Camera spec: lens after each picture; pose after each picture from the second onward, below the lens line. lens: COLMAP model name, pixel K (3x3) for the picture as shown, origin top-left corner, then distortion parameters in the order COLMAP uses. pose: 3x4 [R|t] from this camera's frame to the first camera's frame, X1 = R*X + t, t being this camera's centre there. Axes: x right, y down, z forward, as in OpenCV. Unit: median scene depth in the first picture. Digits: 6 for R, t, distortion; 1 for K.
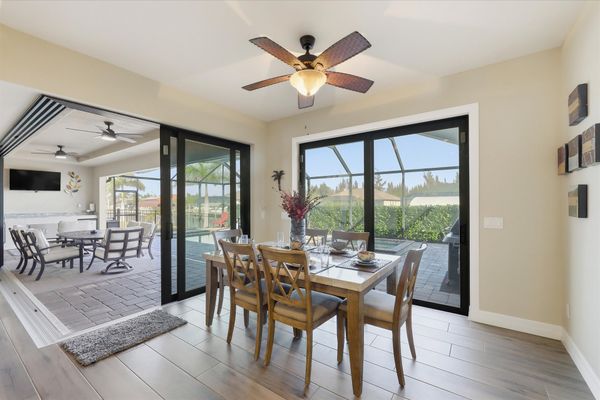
lens RADIAL K [[254.7, 0, 298.5], [0, 254.7, 202.4], [0, 0, 1]] dist [0.000186, -0.000224]
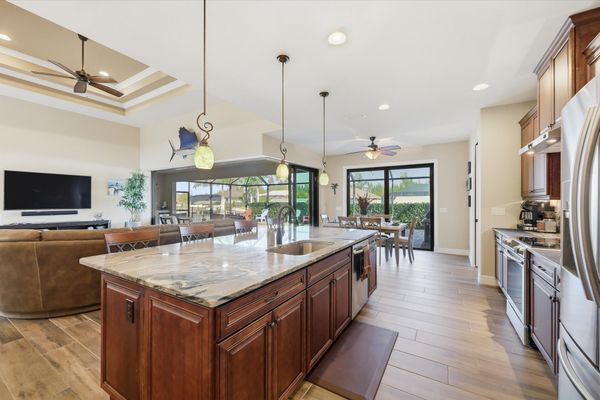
lens RADIAL K [[245.4, 0, 300.0], [0, 245.4, 200.0], [0, 0, 1]] dist [0.002992, 0.000216]
pose [[0.997294, 0.000935, 0.073517, -0.470428], [-0.000871, 0.999999, -0.000896, -0.005824], [-0.073518, 0.000829, 0.997294, -0.754149]]
